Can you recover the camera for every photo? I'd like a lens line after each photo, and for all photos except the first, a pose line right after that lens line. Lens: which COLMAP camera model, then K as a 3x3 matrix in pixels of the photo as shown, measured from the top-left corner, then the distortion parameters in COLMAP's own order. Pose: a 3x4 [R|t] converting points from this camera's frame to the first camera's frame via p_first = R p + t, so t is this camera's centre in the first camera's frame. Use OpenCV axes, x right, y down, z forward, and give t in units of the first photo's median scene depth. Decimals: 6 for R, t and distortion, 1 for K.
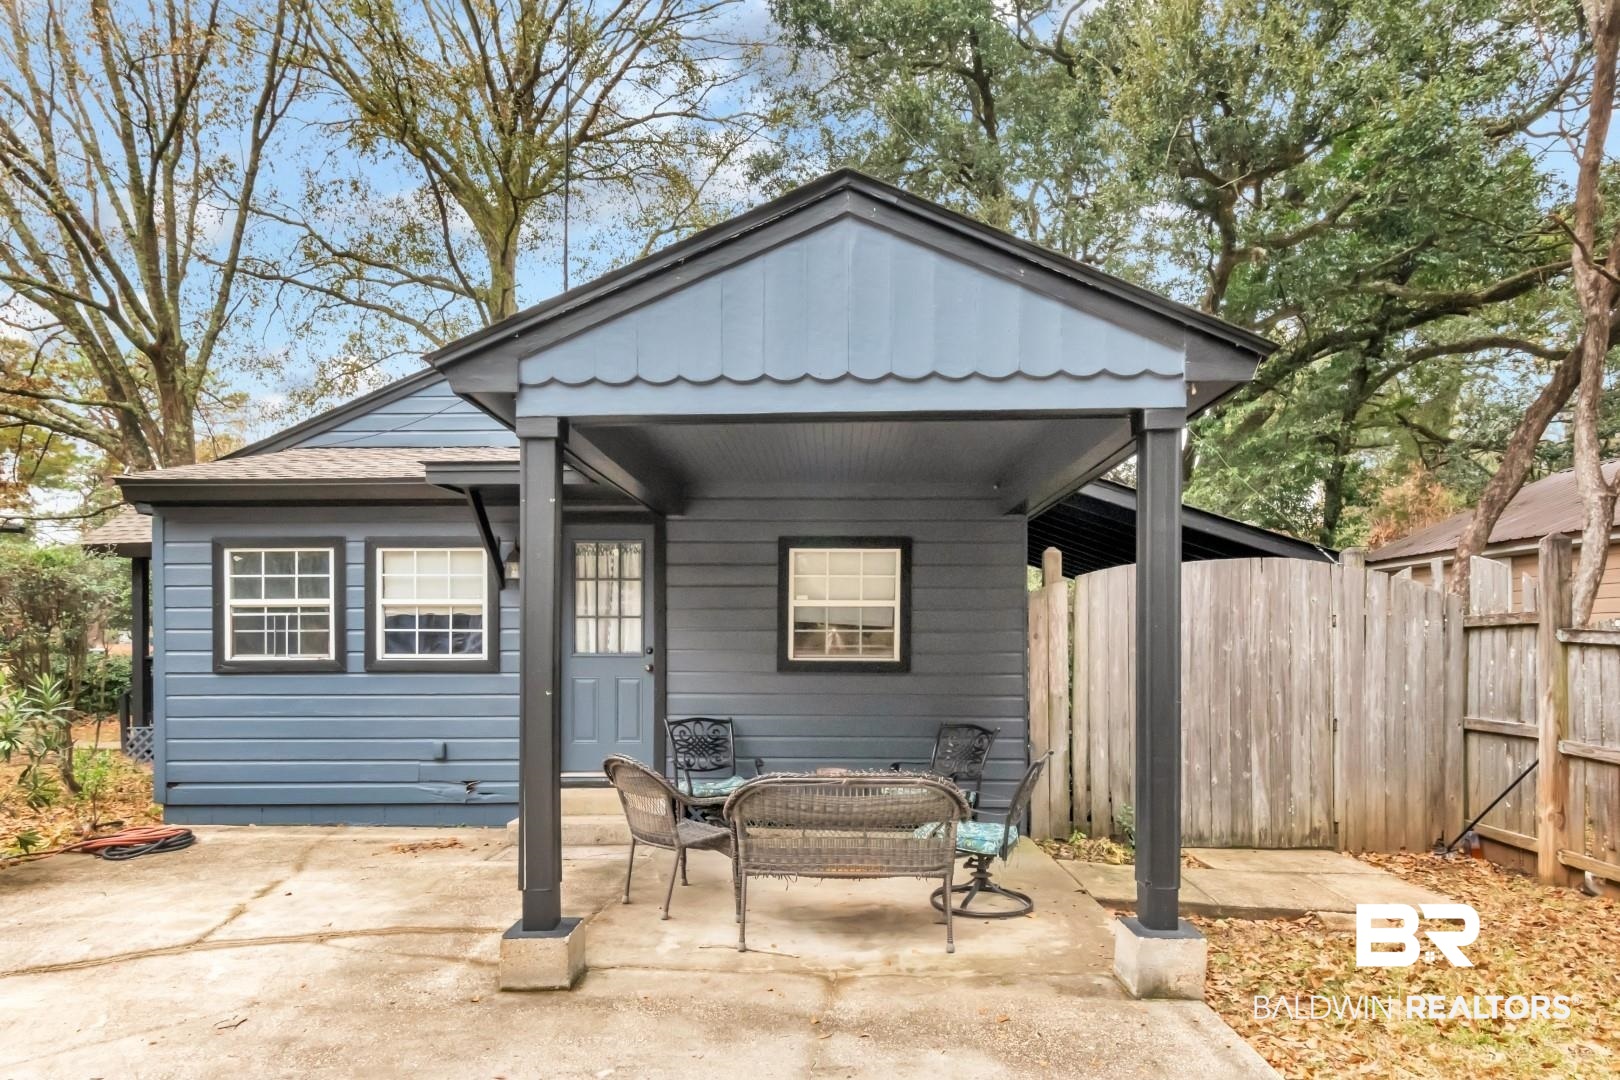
lens RADIAL K [[1039.4, 0, 806.3], [0, 1039.4, 644.8], [0, 0, 1]] dist [-0.001116, 0.000498]
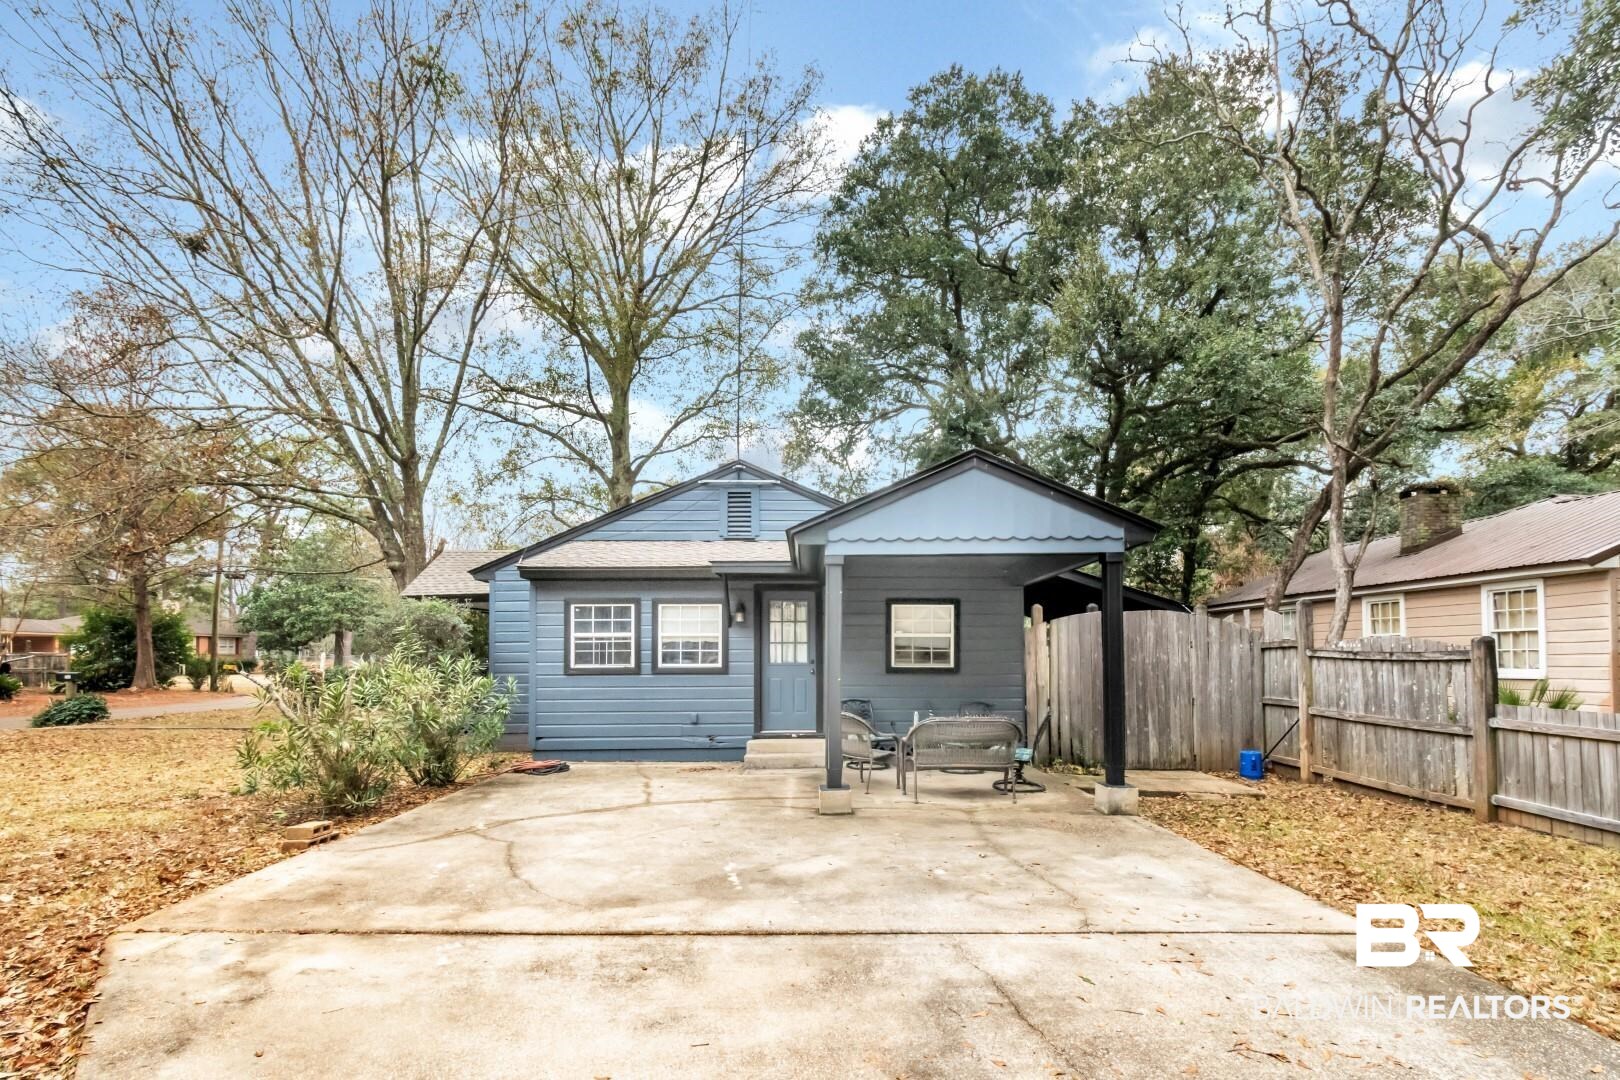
lens RADIAL K [[839.1, 0, 790.1], [0, 839.1, 624.9], [0, 0, 1]] dist [0.001191, -0.000112]
pose [[0.999730, -0.000657, 0.023210, -0.222041], [0.001627, 0.999125, -0.041793, 0.002771], [-0.023162, 0.041819, 0.998857, -0.439801]]
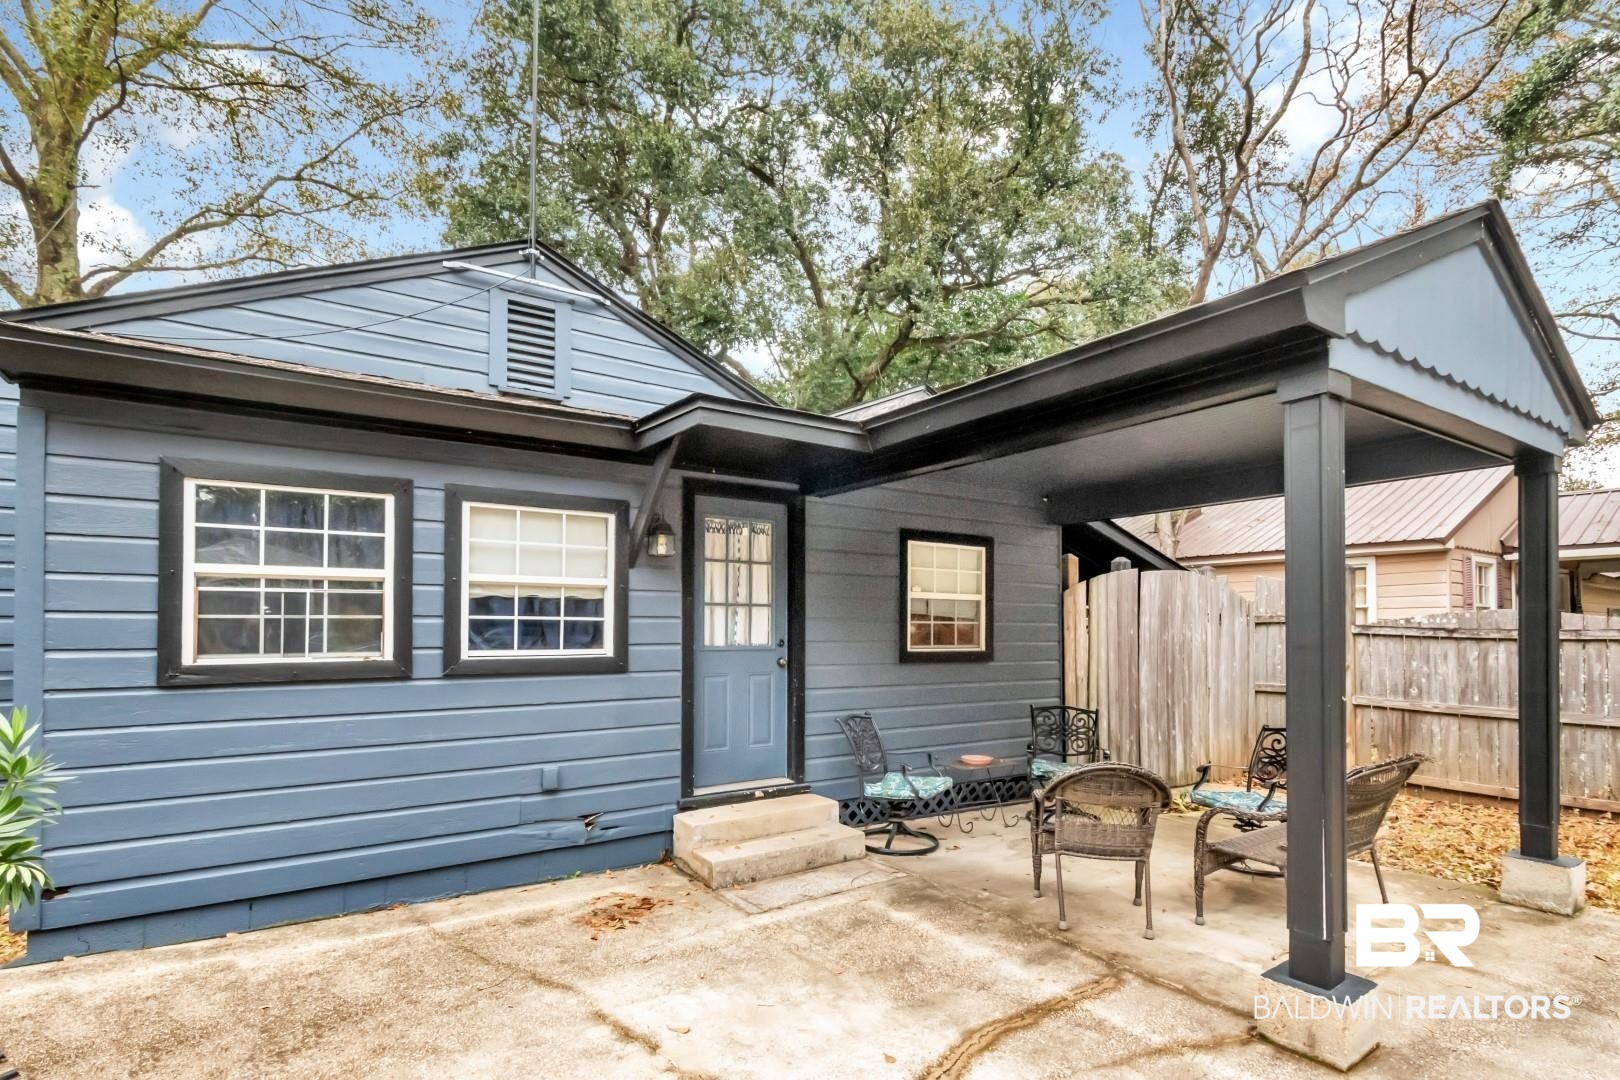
lens RADIAL K [[831.9, 0, 814.0], [0, 831.9, 610.3], [0, 0, 1]] dist [0.005244, -0.008405]
pose [[0.794924, 0.015346, 0.606515, -0.566785], [-0.000449, 0.999695, -0.024706, -0.004862], [-0.606709, 0.019367, 0.794688, 0.406369]]
